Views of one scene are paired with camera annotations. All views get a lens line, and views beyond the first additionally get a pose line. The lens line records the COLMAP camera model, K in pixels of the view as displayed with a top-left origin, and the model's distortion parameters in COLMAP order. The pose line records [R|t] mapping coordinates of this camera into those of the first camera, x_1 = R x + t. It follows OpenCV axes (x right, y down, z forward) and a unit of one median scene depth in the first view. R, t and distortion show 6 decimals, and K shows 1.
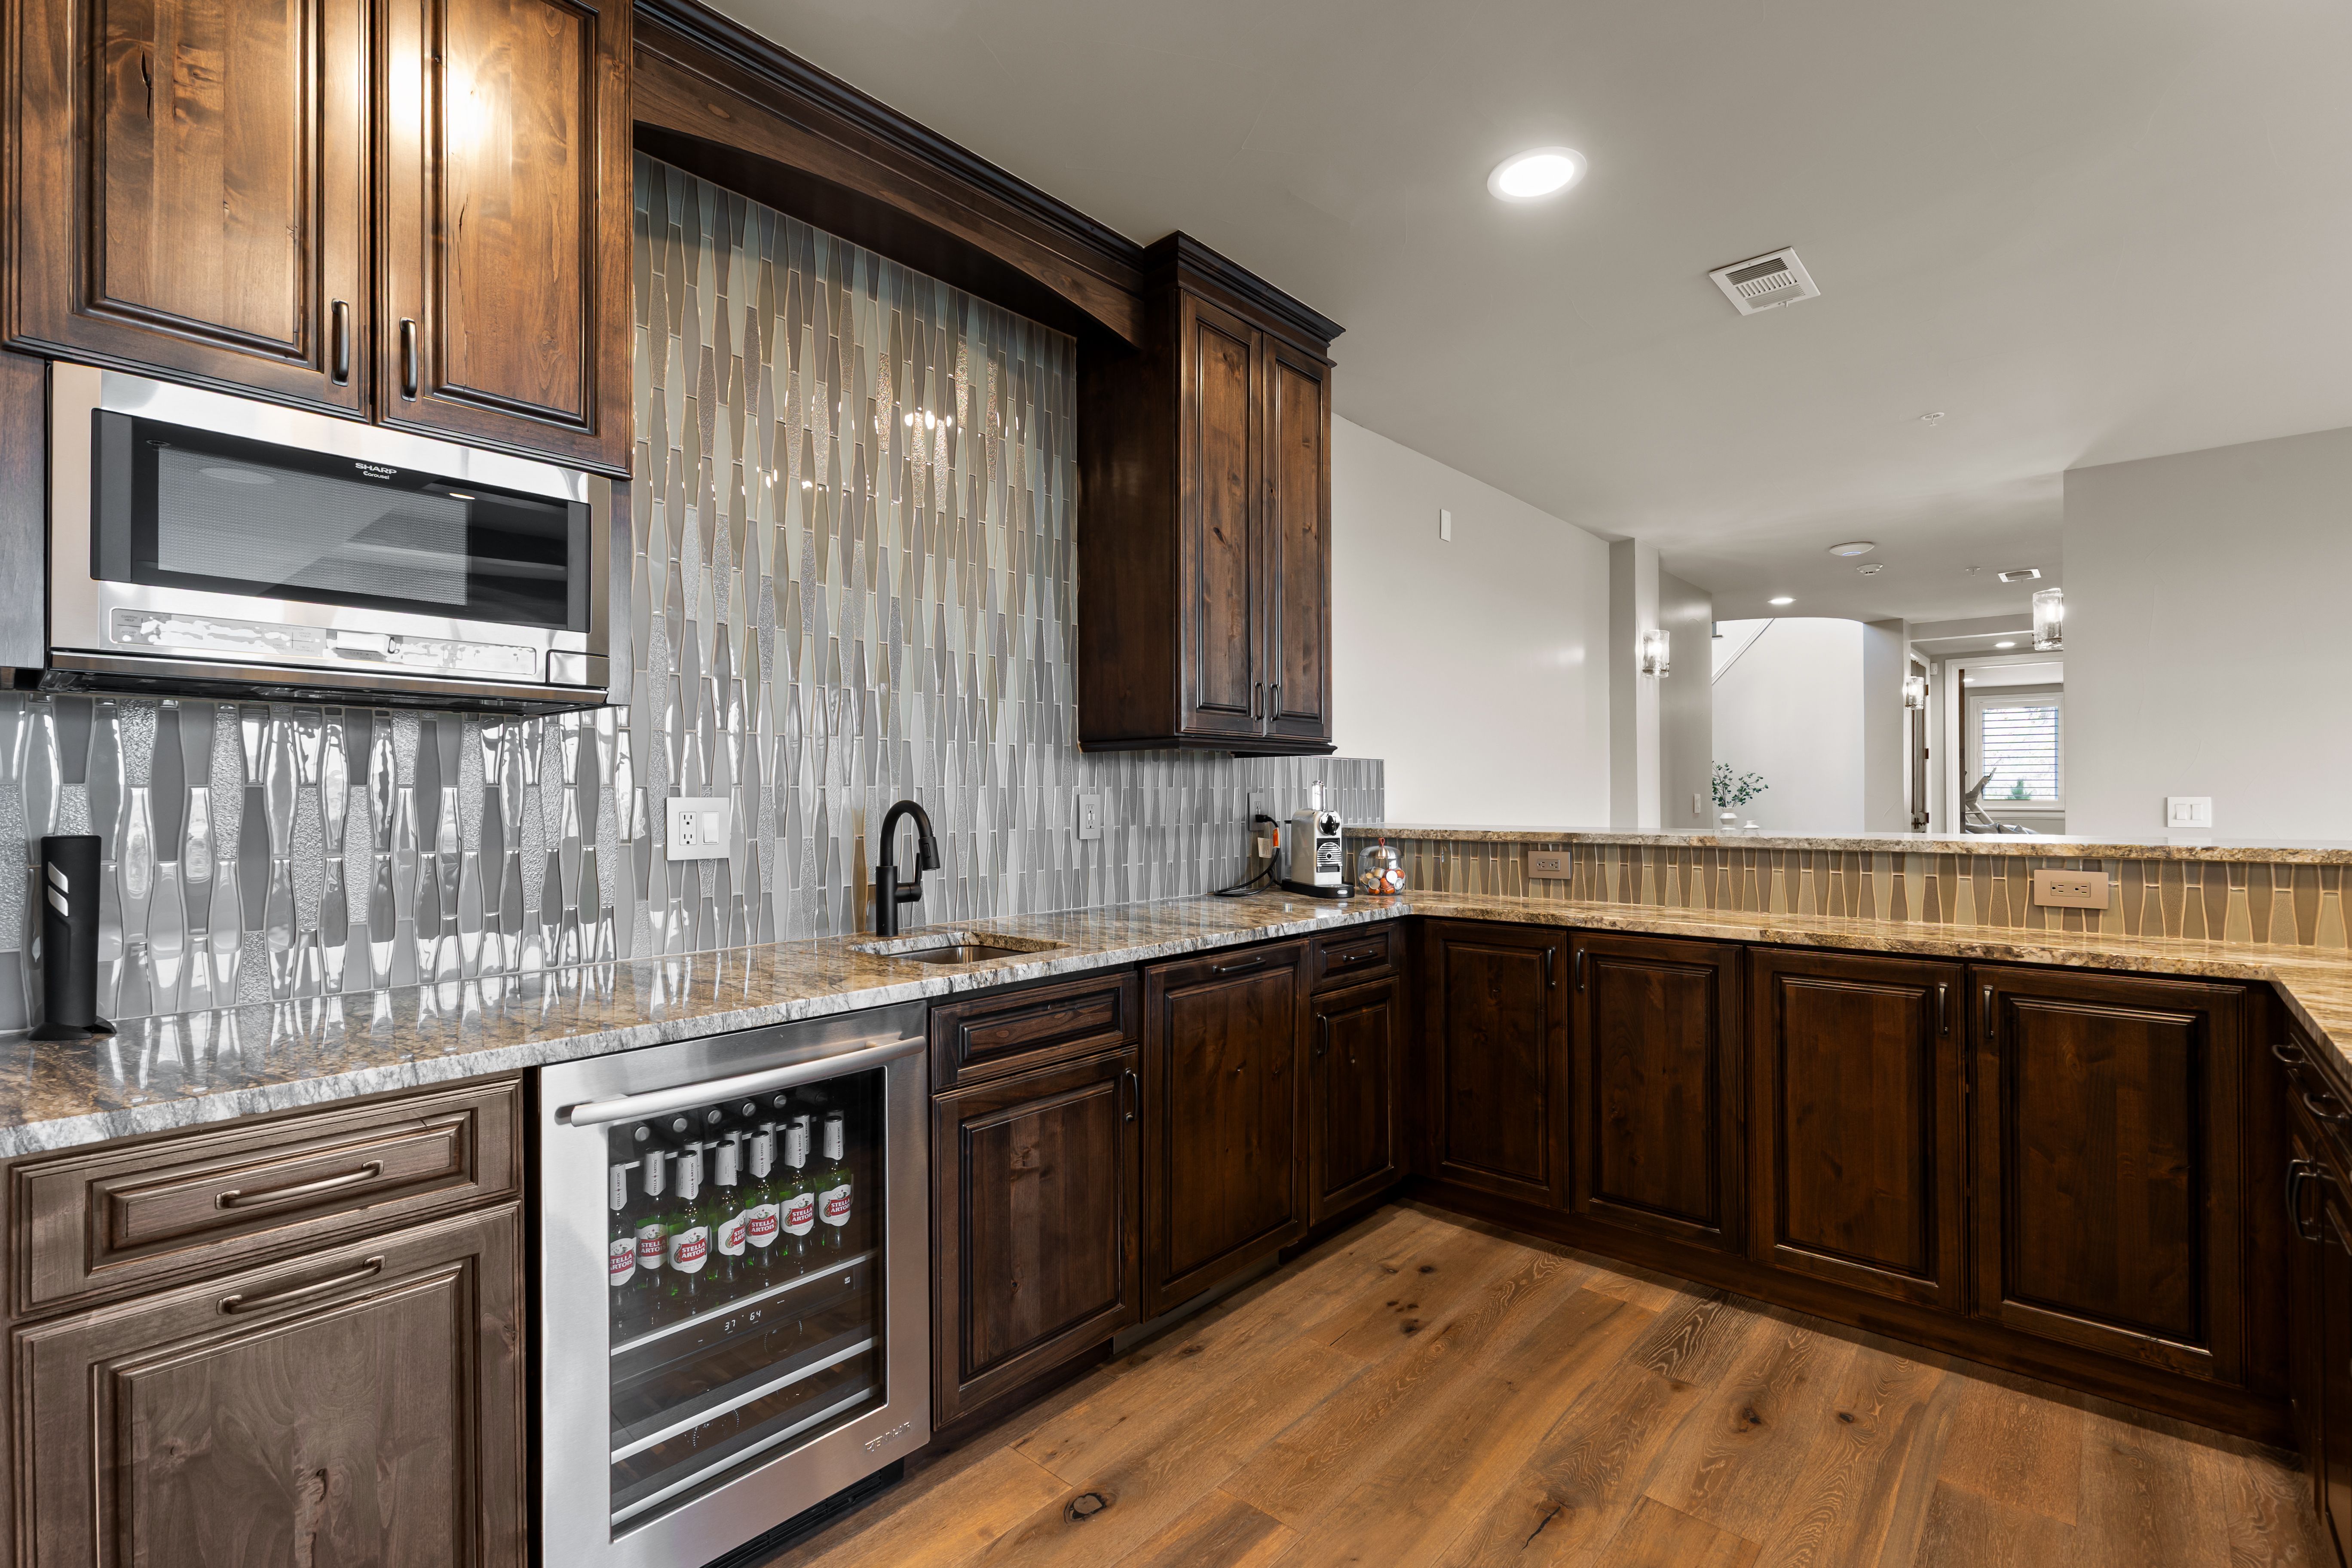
lens RADIAL K [[1047.5, 0, 1177.3], [0, 1047.5, 788.8], [0, 0, 1]] dist [-0.001318, -0.000618]
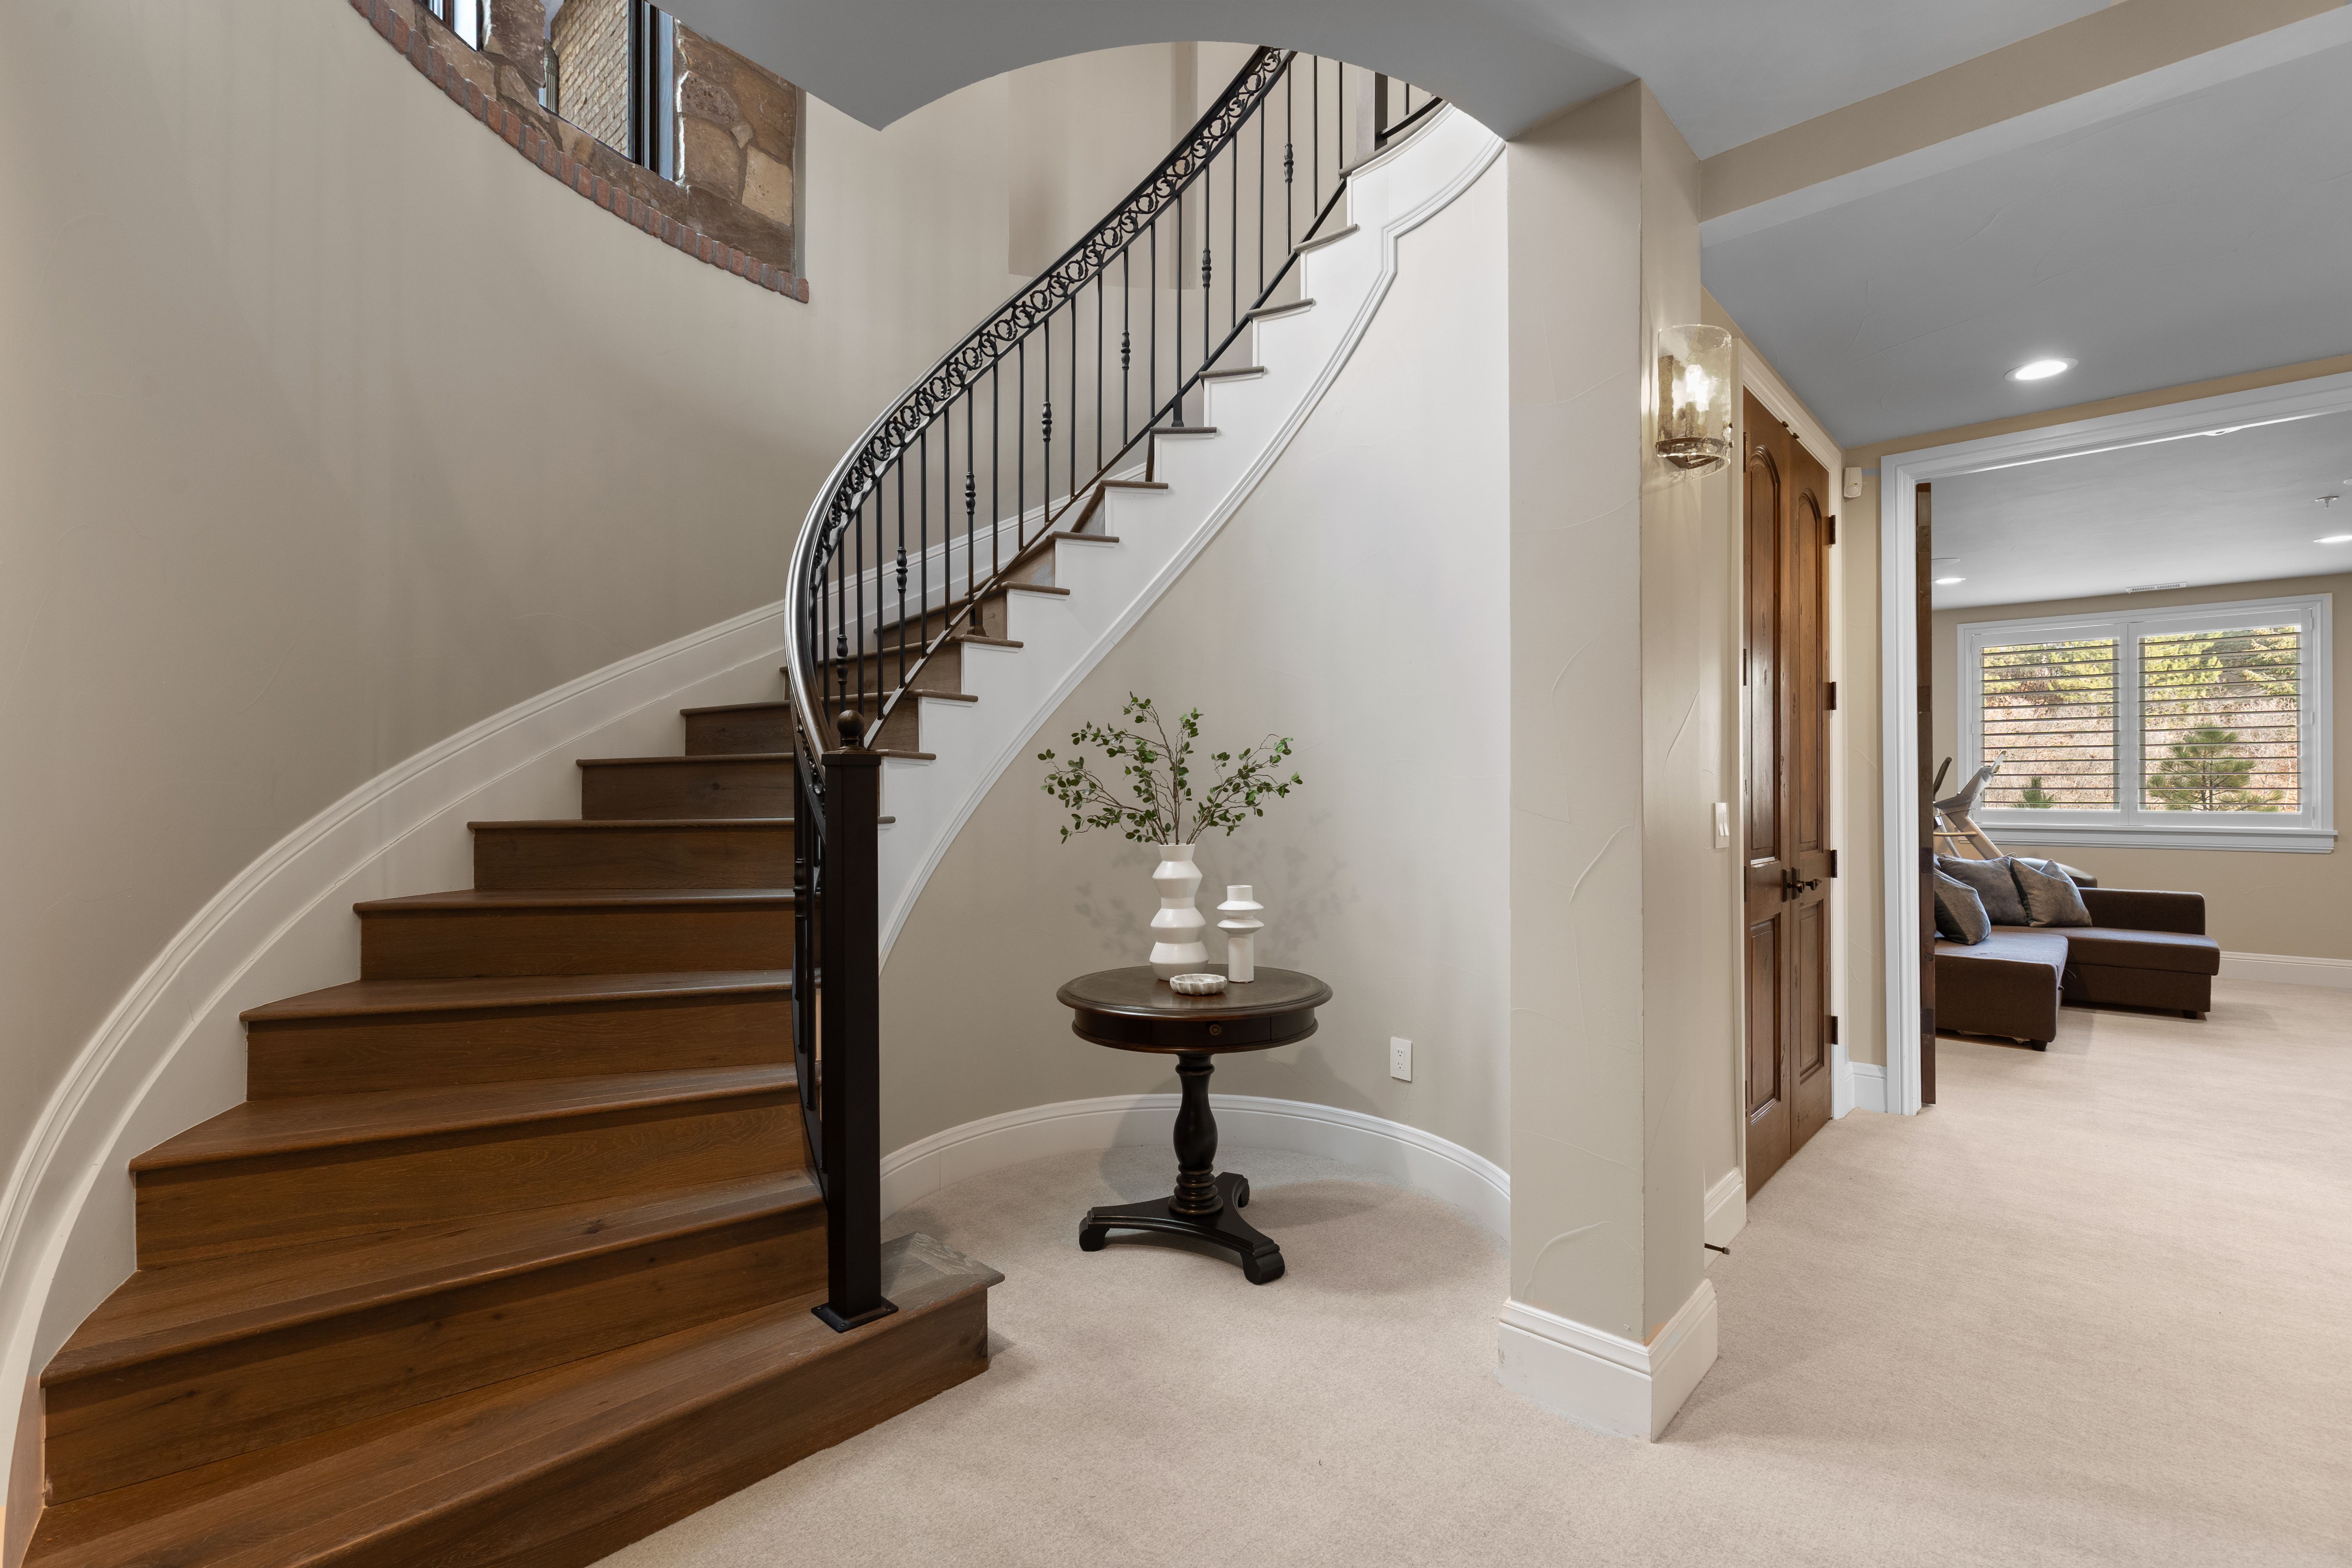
lens RADIAL K [[1047.5, 0, 1174.3], [0, 1047.5, 790.5], [0, 0, 1]] dist [-0.001318, -0.000618]
pose [[0.999939, 0.006206, 0.009167, 0.470037], [-0.006267, 0.999959, 0.006603, -0.000372], [-0.009126, -0.006660, 0.999936, 0.615911]]
